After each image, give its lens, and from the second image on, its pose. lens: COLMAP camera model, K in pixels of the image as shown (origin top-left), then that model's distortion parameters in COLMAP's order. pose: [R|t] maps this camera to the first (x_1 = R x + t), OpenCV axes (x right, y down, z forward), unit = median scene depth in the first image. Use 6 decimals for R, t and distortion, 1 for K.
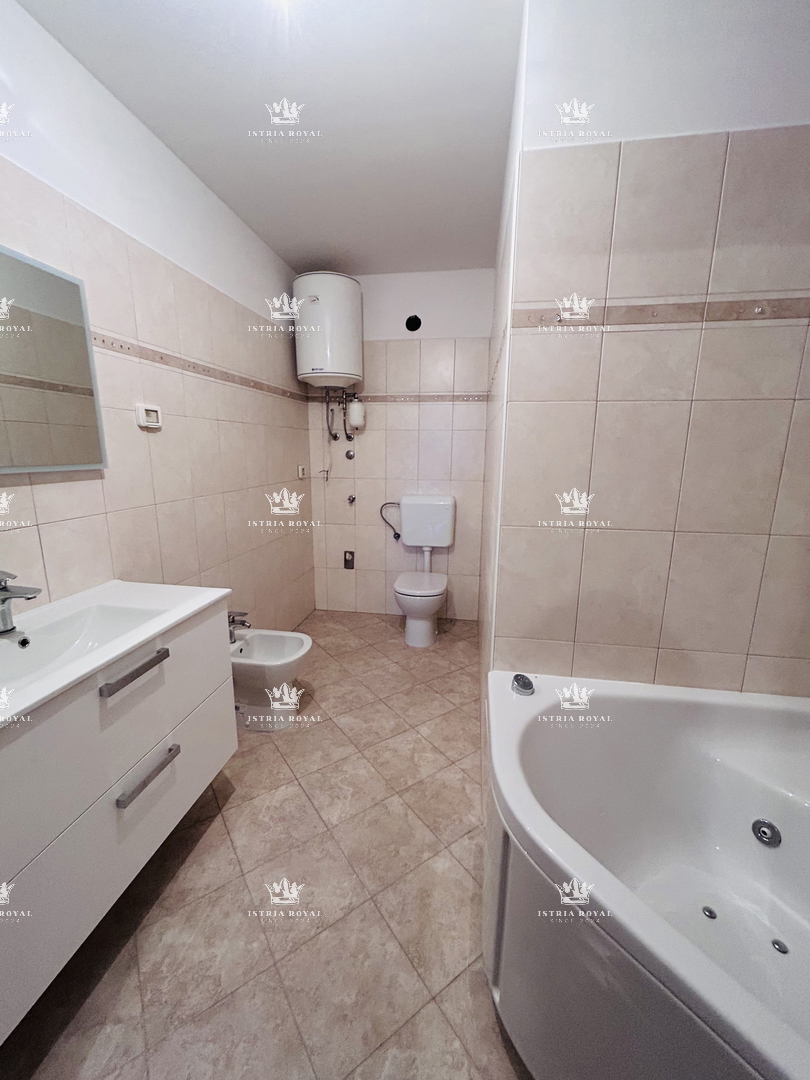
lens RADIAL K [[432.9, 0, 401.9], [0, 432.9, 539.5], [0, 0, 1]] dist [-0.003308, -0.000074]
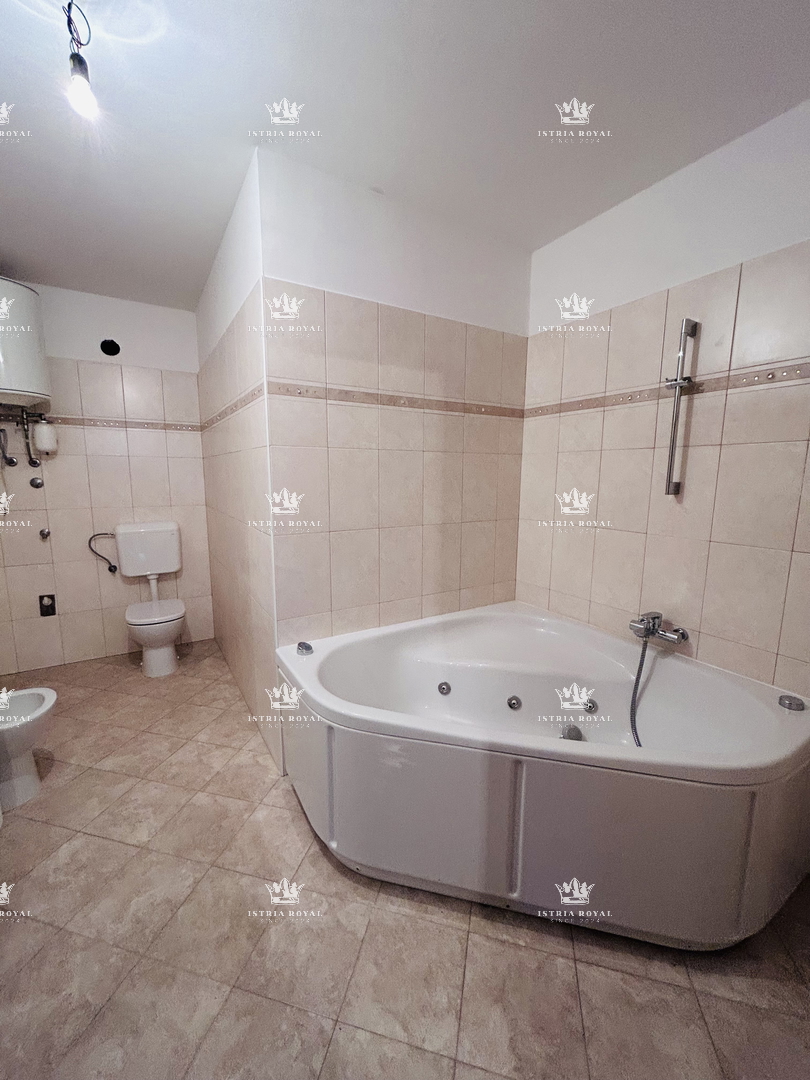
lens RADIAL K [[432.9, 0, 401.9], [0, 432.9, 539.5], [0, 0, 1]] dist [-0.003308, -0.000074]
pose [[0.759432, -0.101342, 0.642645, -0.141820], [0.133230, 0.991084, -0.001153, 0.014617], [-0.636798, 0.086495, 0.766163, -0.119182]]
